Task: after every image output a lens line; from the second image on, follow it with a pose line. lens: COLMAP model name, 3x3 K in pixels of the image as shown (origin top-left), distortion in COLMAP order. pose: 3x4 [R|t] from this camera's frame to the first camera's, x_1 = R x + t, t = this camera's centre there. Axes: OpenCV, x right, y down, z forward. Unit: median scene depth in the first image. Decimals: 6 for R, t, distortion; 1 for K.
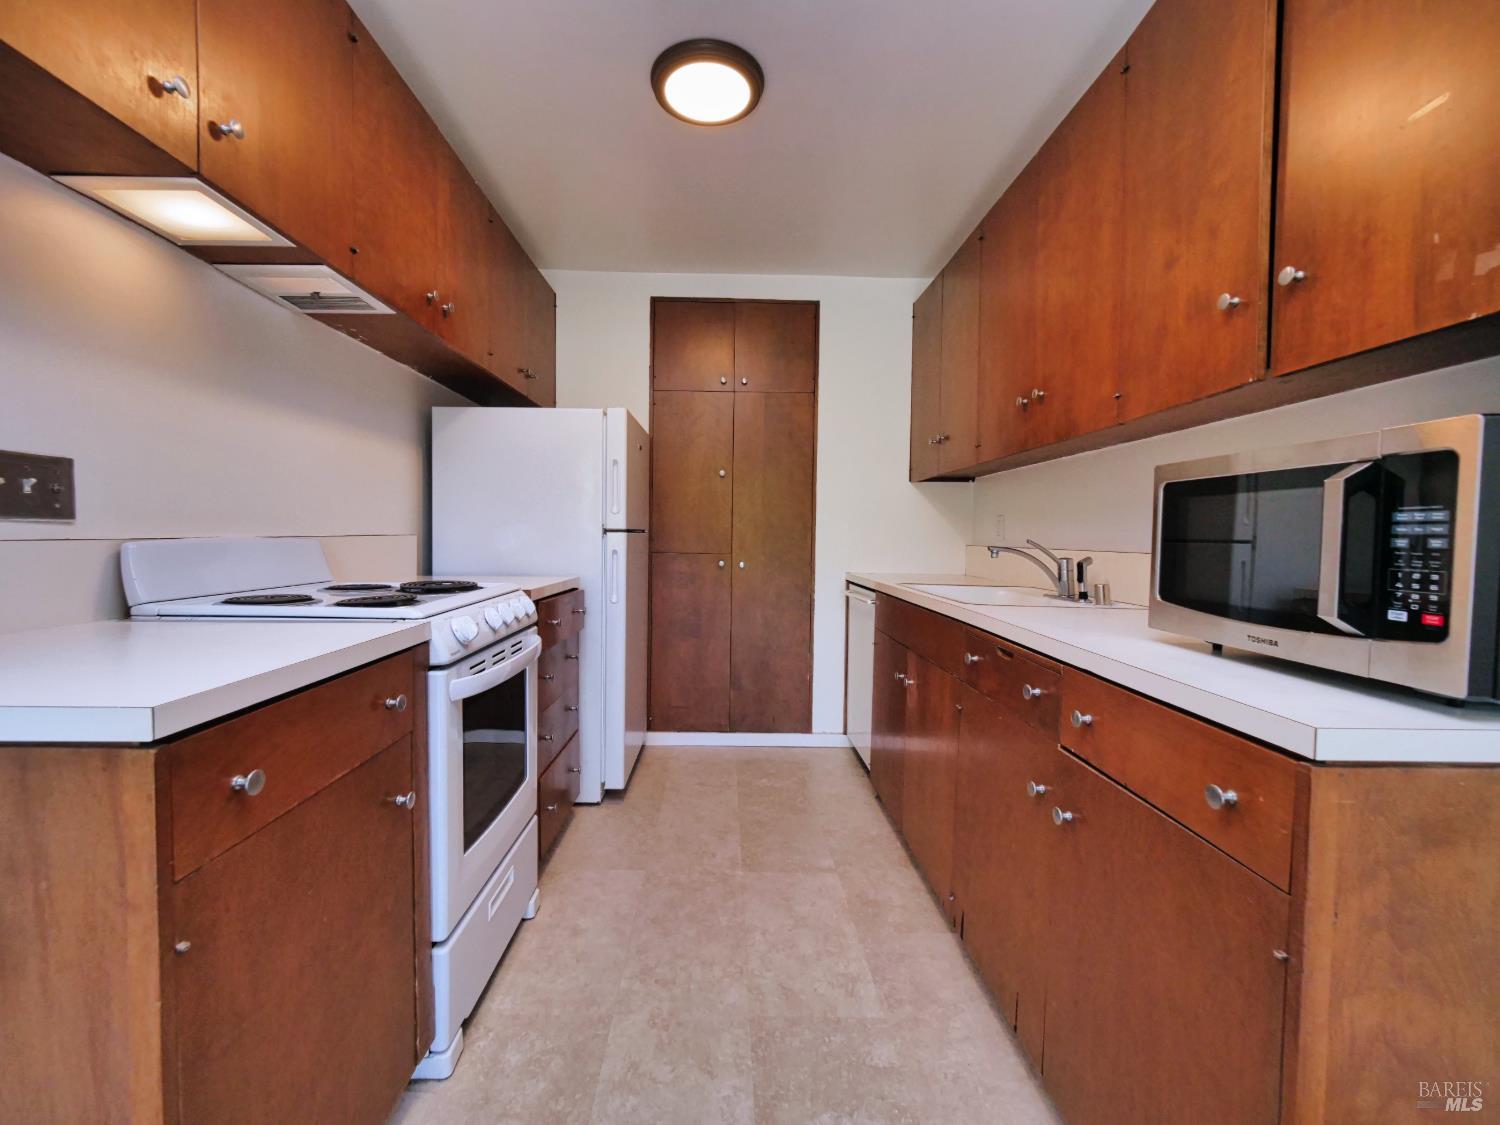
lens RADIAL K [[633.8, 0, 749.3], [0, 633.8, 567.1], [0, 0, 1]] dist [-0.000190, 0.000310]
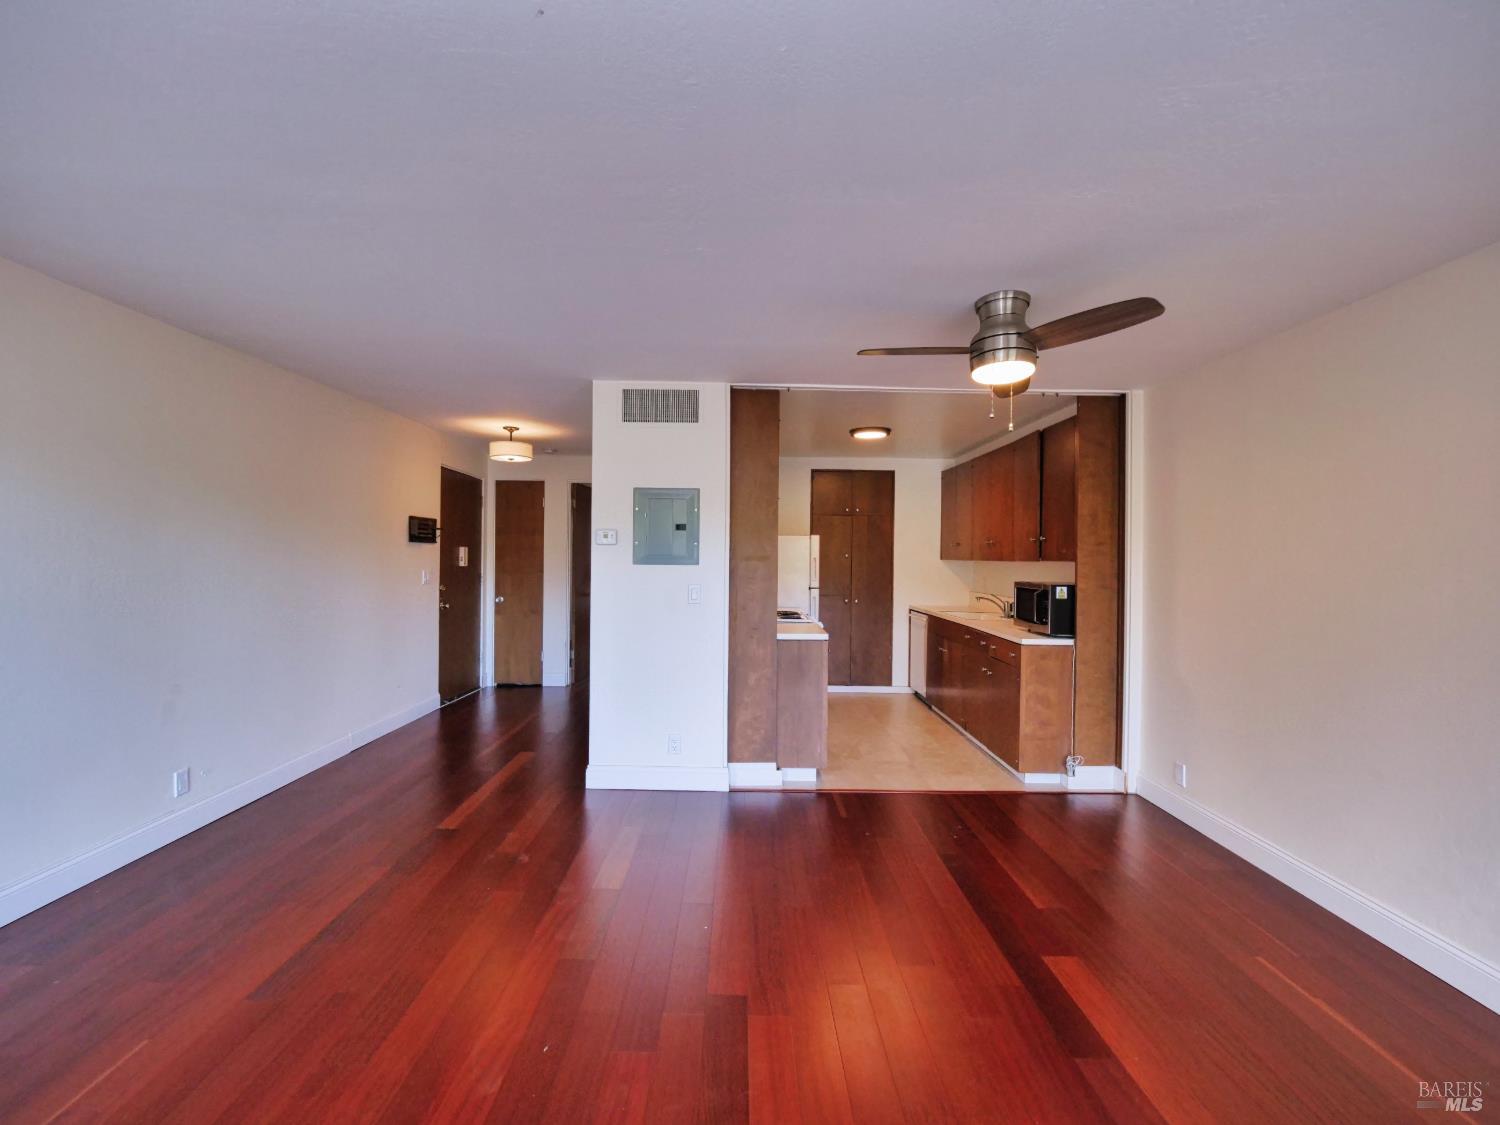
lens RADIAL K [[633.8, 0, 742.4], [0, 633.8, 560.6], [0, 0, 1]] dist [-0.000190, 0.000310]
pose [[0.999430, 0.000990, -0.033754, -0.354453], [-0.002503, 0.998992, -0.044814, -0.047483], [0.033676, 0.044873, 0.998425, -1.184795]]
